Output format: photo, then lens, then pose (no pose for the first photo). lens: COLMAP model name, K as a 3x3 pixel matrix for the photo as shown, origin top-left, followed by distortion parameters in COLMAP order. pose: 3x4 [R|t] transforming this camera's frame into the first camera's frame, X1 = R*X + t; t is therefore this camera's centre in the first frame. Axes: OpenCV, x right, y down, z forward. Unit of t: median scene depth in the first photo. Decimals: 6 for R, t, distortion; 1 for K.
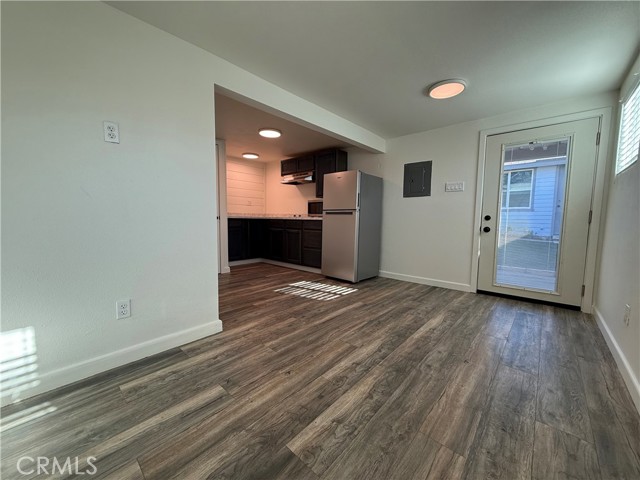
lens RADIAL K [[255.9, 0, 317.1], [0, 255.9, 235.2], [0, 0, 1]] dist [0.000551, -0.000087]
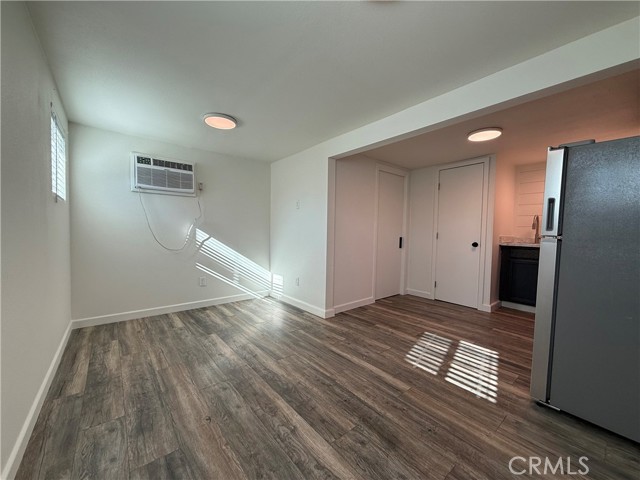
lens RADIAL K [[256.3, 0, 319.2], [0, 256.3, 243.7], [0, 0, 1]] dist [-0.000287, -0.000061]
pose [[-0.149993, 0.033311, -0.988126, 1.213371], [-0.090938, 0.994731, 0.047338, -0.136328], [0.984496, 0.096959, -0.146173, 1.289951]]
